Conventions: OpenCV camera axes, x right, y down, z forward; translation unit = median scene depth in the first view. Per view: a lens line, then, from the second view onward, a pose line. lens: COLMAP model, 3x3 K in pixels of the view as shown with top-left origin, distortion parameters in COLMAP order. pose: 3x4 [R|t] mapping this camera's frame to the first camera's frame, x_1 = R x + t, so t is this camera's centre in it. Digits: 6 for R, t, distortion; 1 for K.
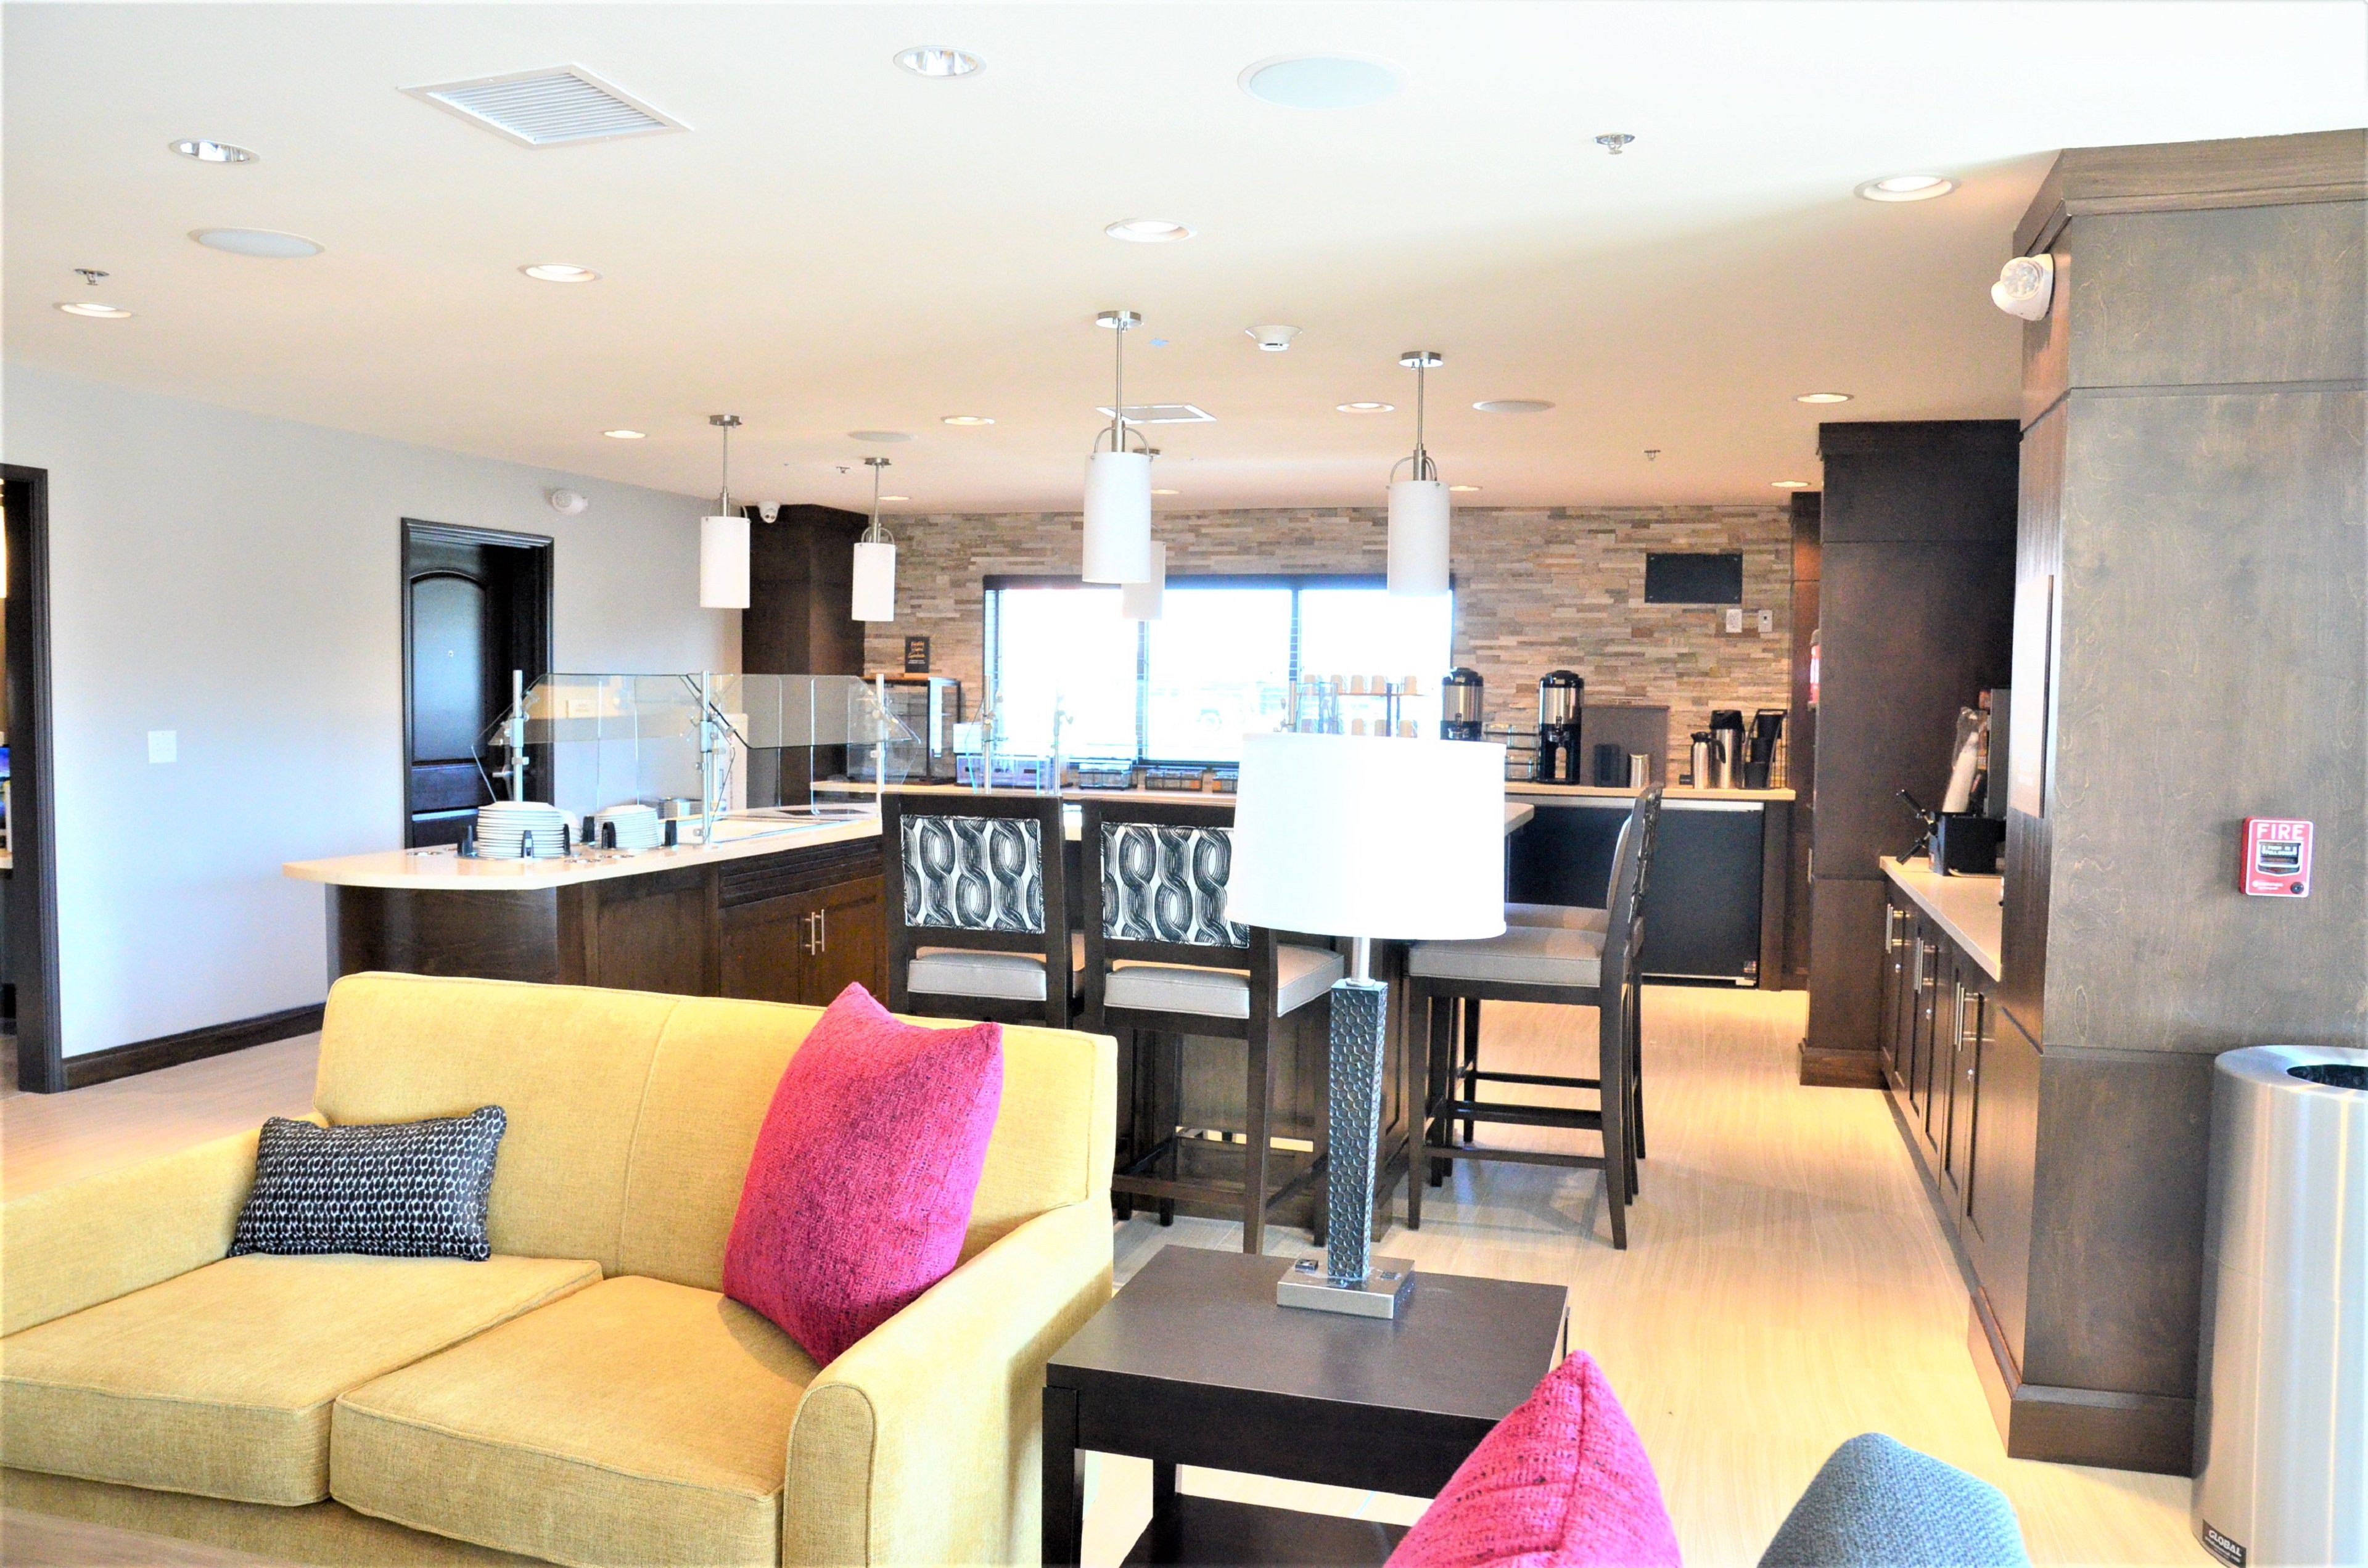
lens RADIAL K [[1764.7, 0, 1174.9], [0, 1764.7, 811.3], [0, 0, 1]] dist [-0.132372, 0.112865]
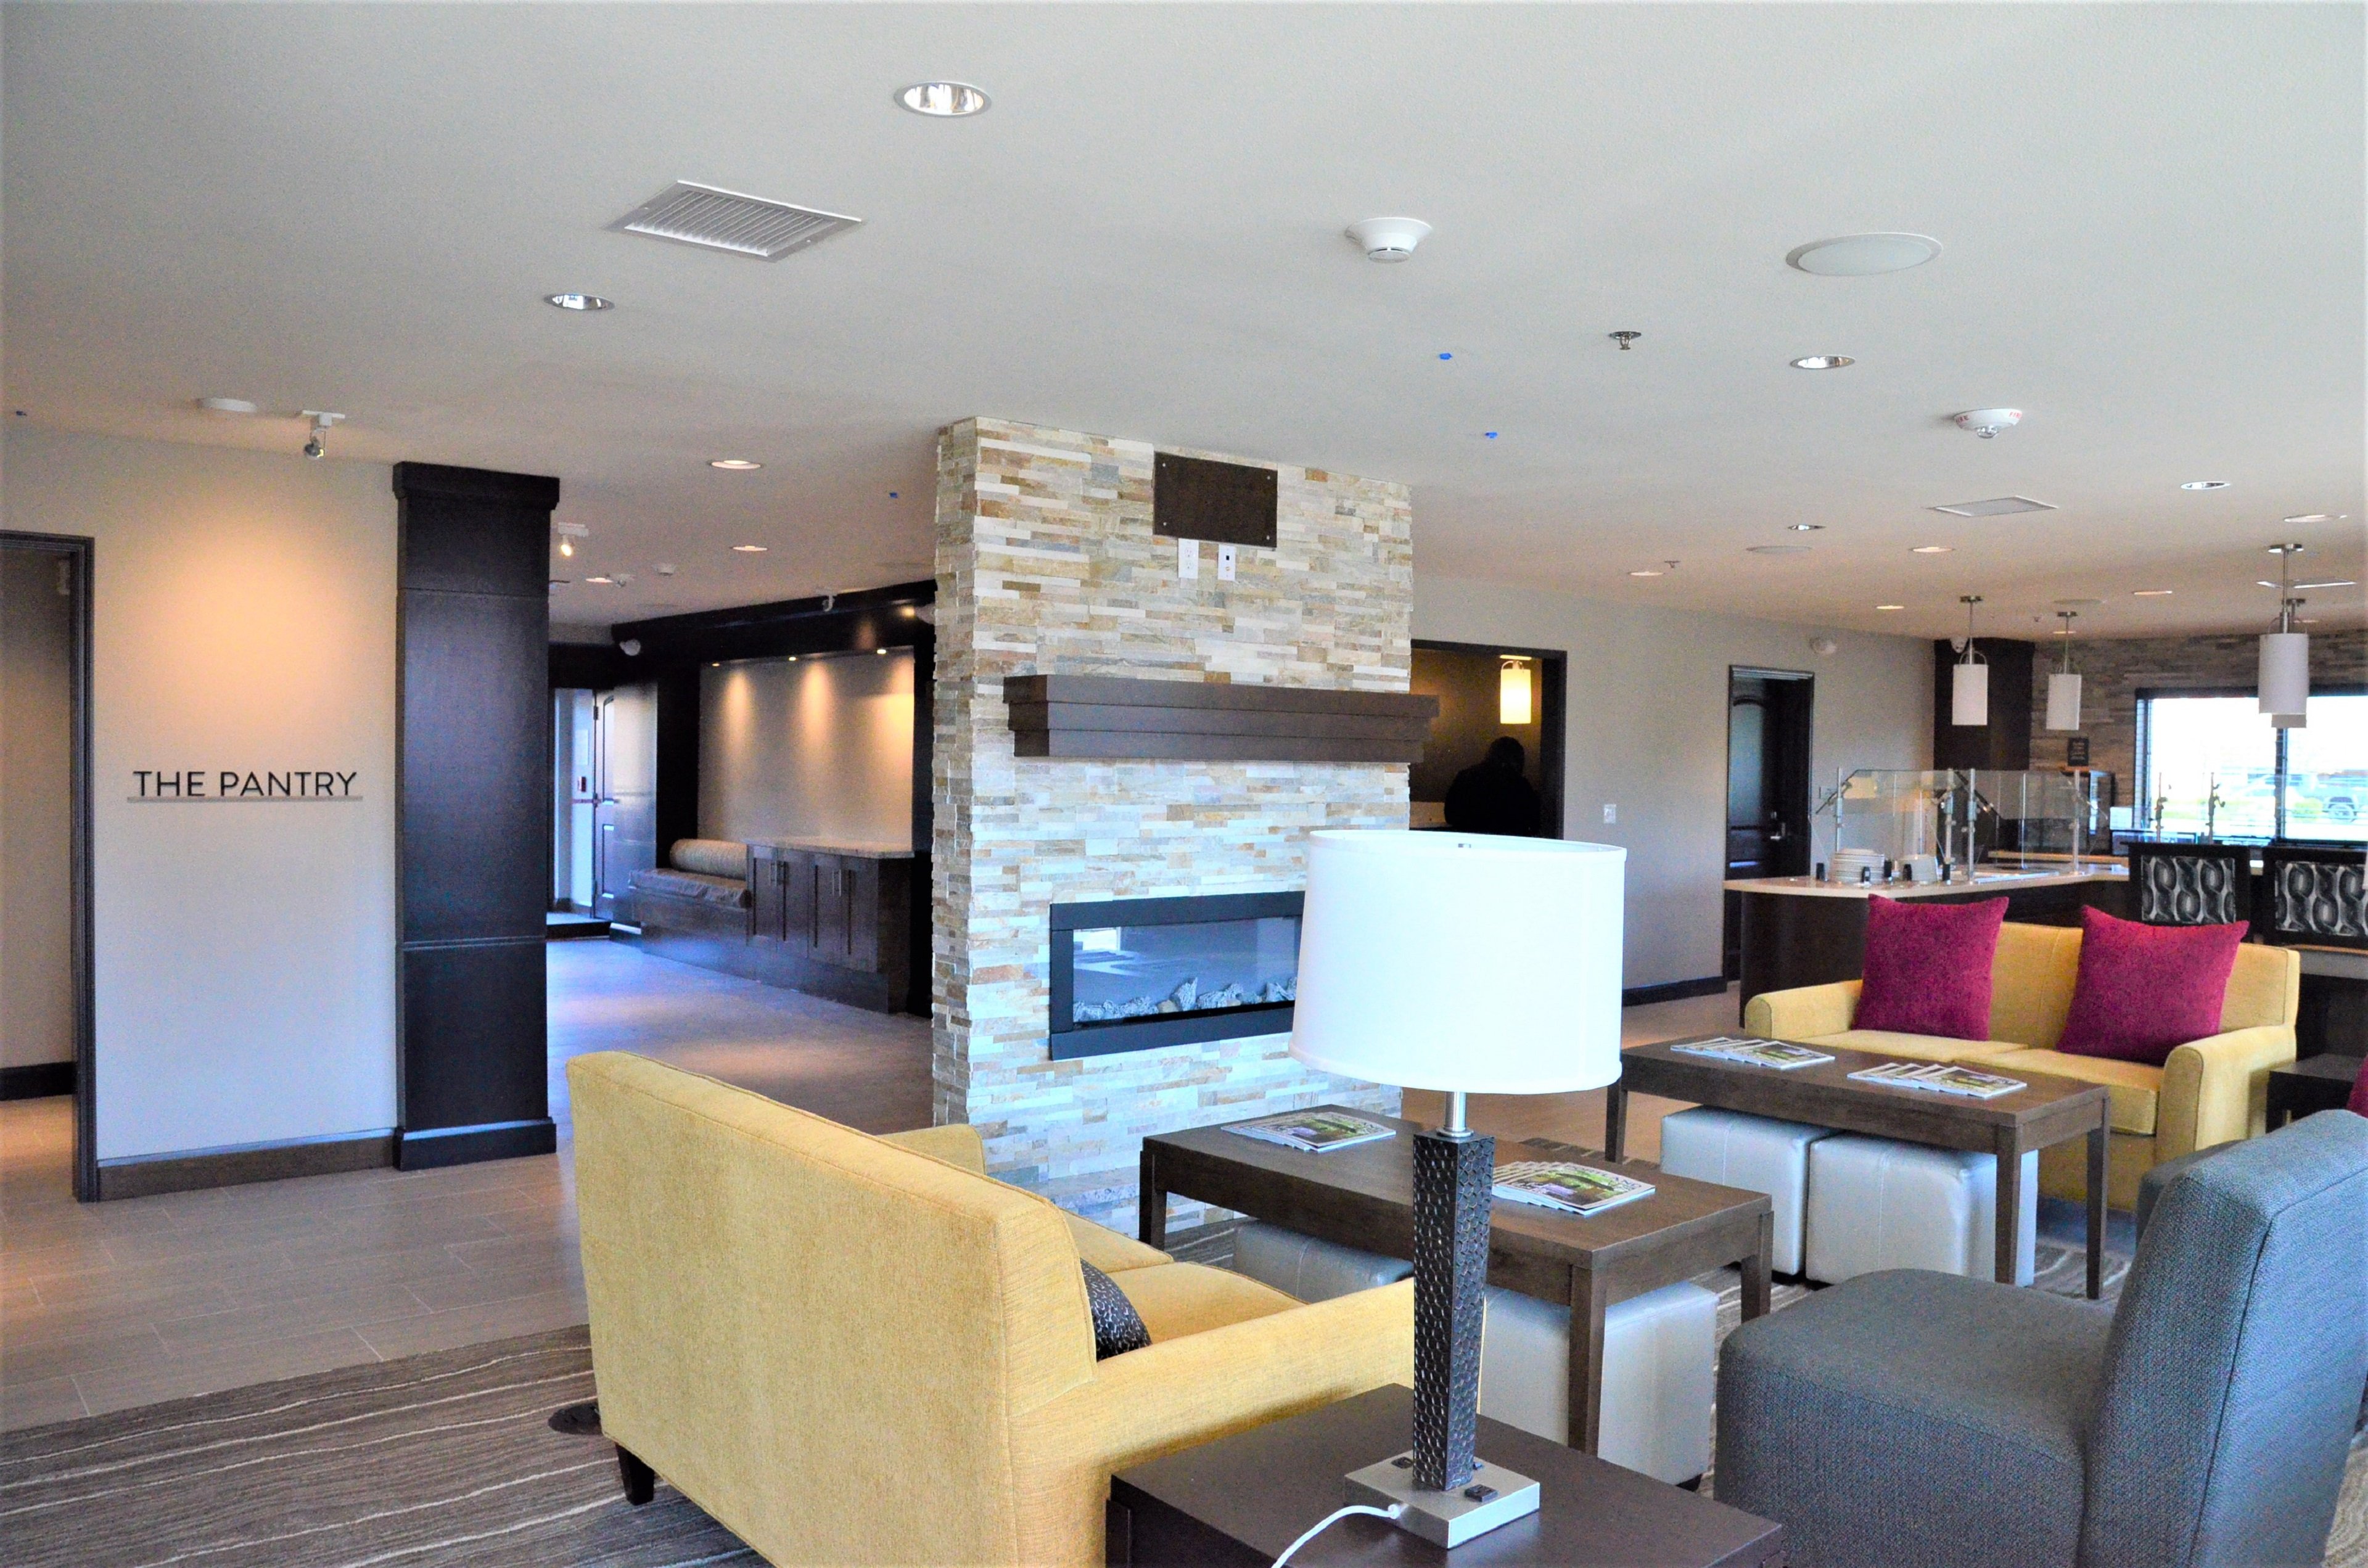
lens RADIAL K [[1764.7, 0, 1174.9], [0, 1764.7, 811.3], [0, 0, 1]] dist [-0.132372, 0.112865]
pose [[0.835440, 0.009152, -0.549506, -0.015159], [-0.036004, 0.998625, -0.038106, 0.032606], [0.548401, 0.051619, 0.834620, -0.524679]]
